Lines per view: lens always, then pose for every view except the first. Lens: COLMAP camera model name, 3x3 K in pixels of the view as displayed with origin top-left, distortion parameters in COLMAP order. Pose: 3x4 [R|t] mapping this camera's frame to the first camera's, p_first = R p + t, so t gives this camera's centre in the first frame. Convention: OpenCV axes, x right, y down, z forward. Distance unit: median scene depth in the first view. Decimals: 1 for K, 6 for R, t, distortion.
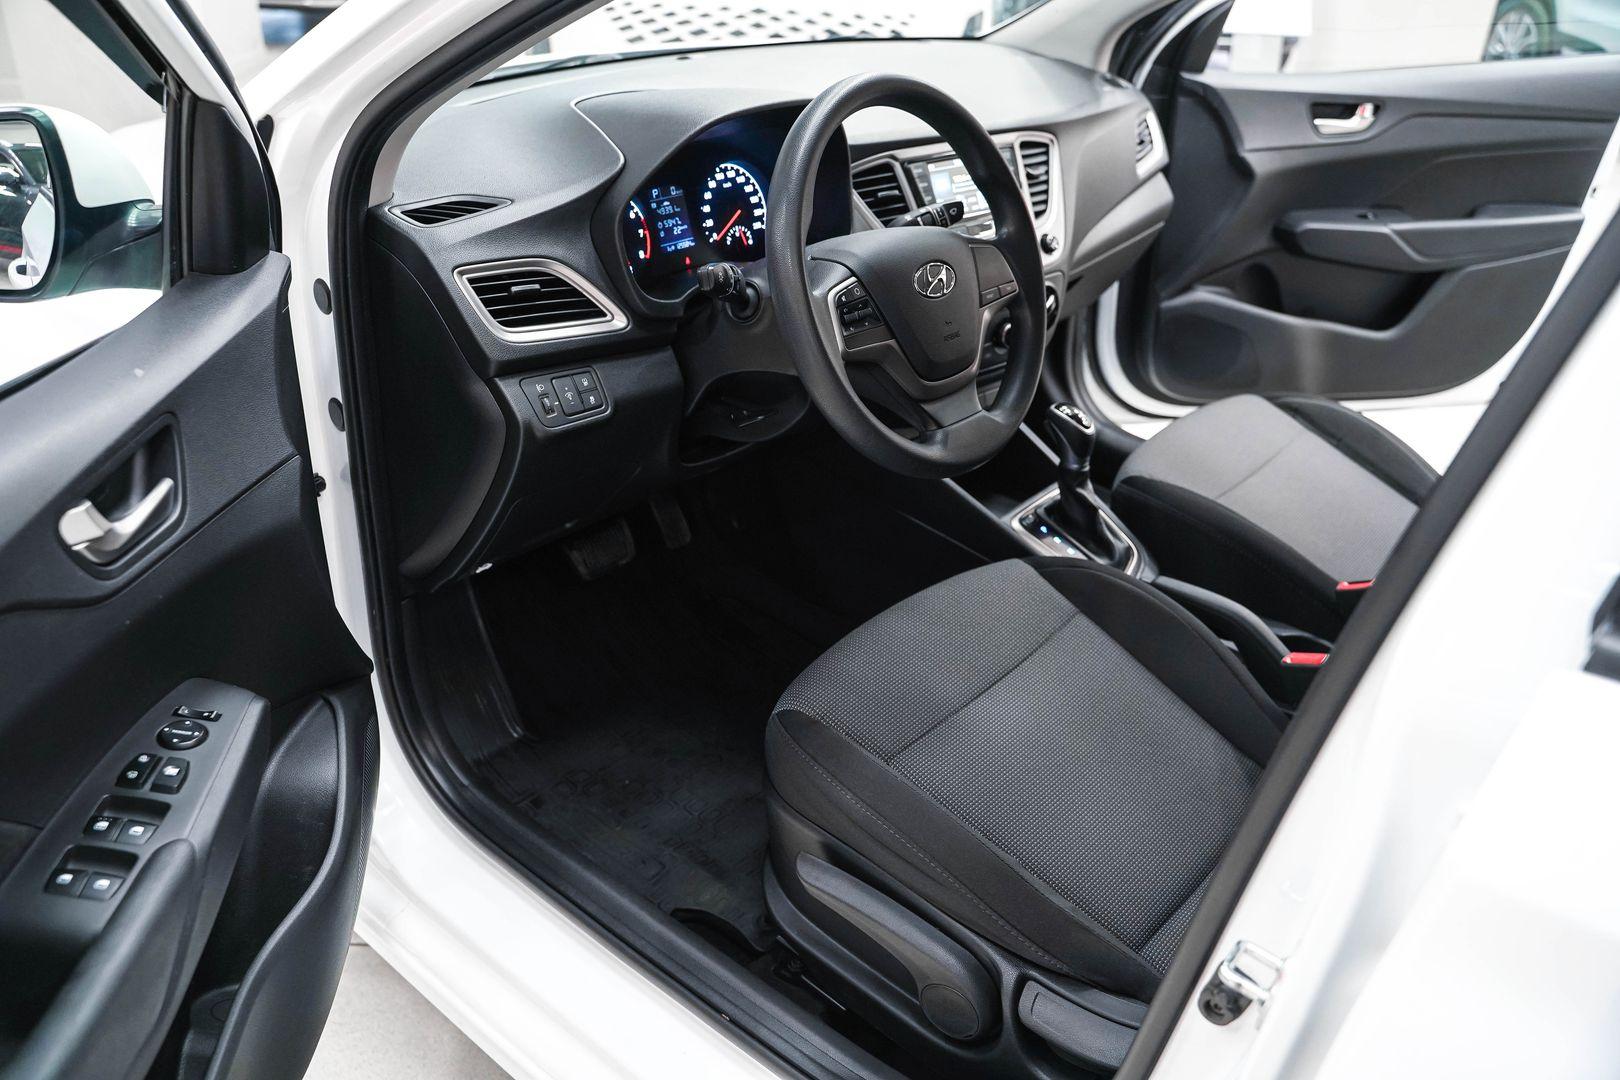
lens RADIAL K [[1305.8, 0, 798.9], [0, 1305.8, 545.6], [0, 0, 1]] dist [-0.118932, 0.097108]
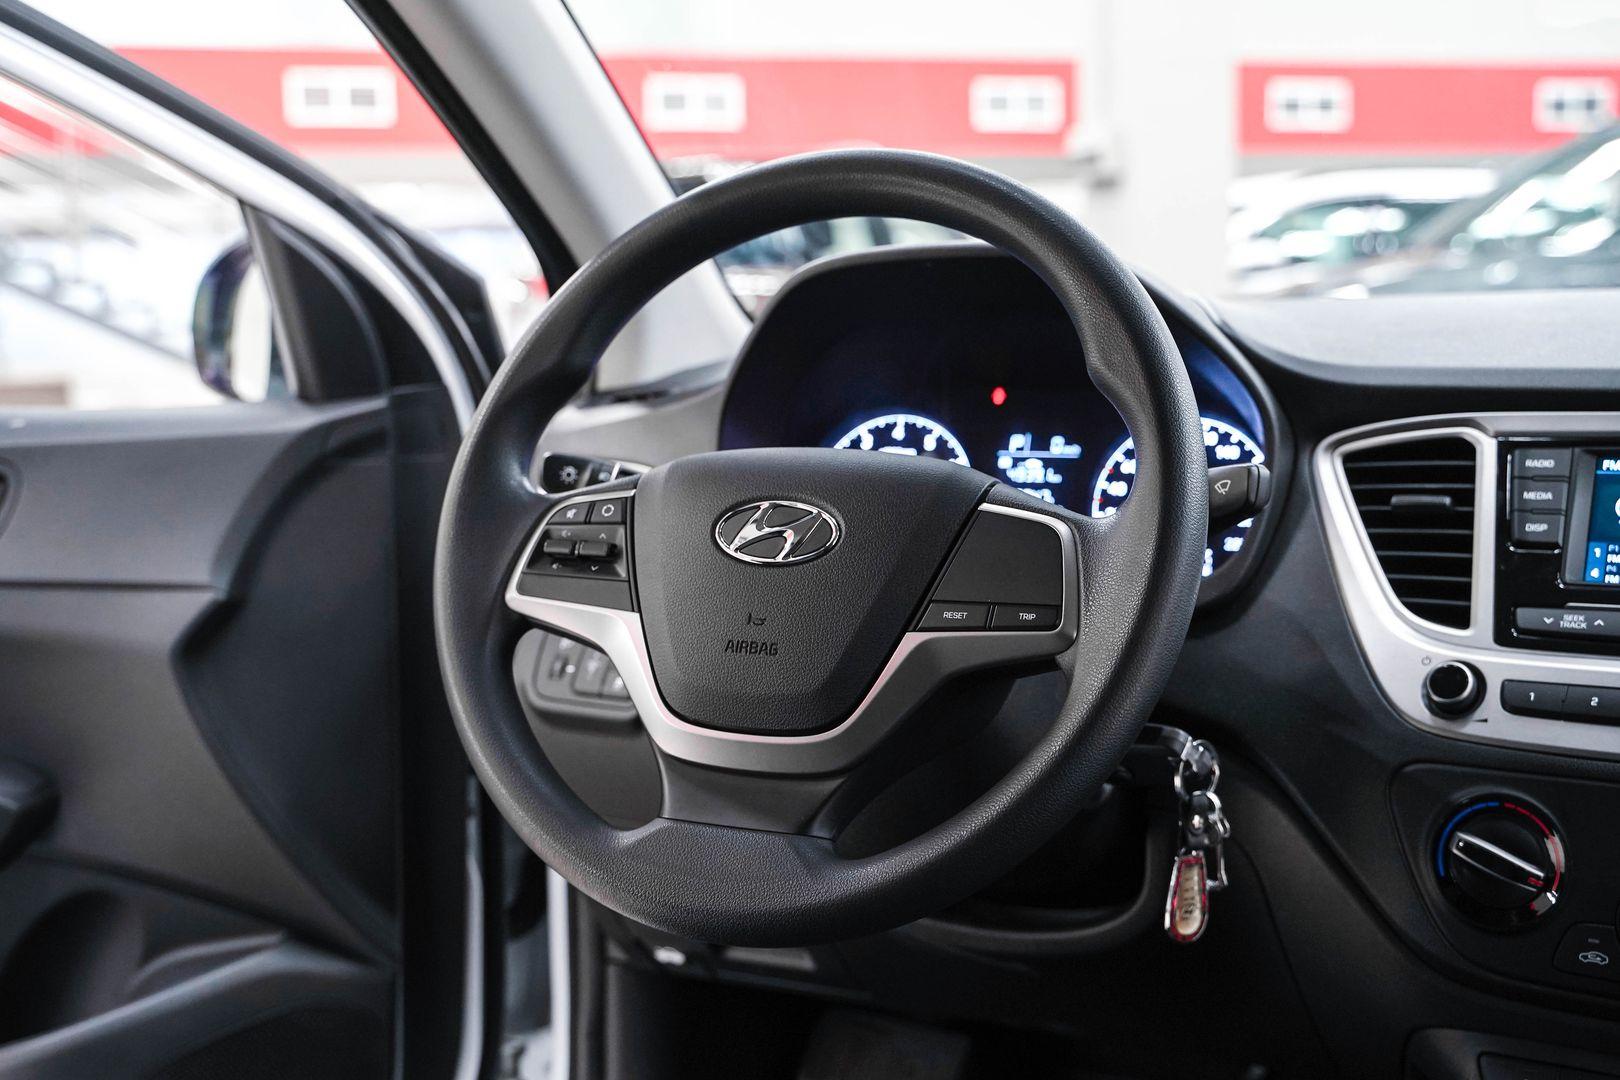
lens RADIAL K [[1983.1, 0, 792.3], [0, 1983.1, 542.4], [0, 0, 1]] dist [0.004385, 0.000000]
pose [[0.243812, 0.065275, -0.967623, 0.666330], [-0.433302, 0.899944, -0.048470, -0.135781], [0.867643, 0.431091, 0.247702, 0.660784]]
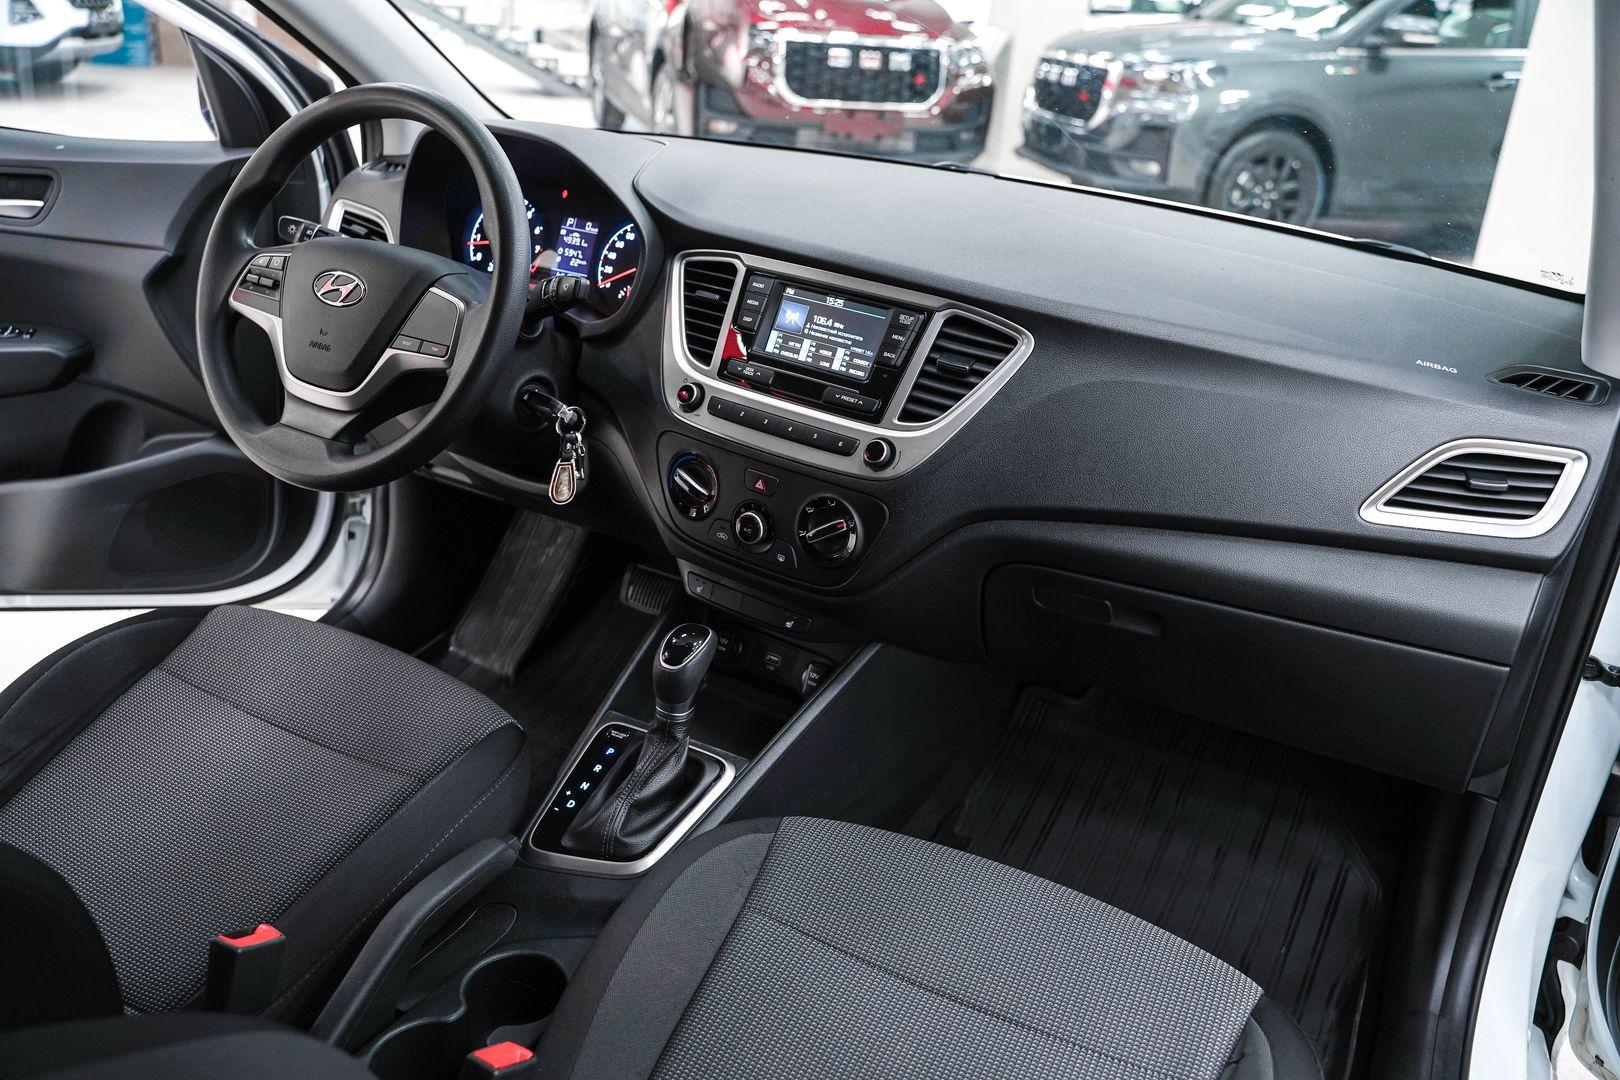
lens RADIAL K [[1305.8, 0, 806.8], [0, 1305.8, 538.4], [0, 0, 1]] dist [-0.118932, 0.097108]
pose [[0.218975, 0.367139, -0.904024, 0.903598], [-0.529932, 0.822702, 0.205751, -0.350557], [0.819281, 0.434017, 0.374710, 0.810095]]
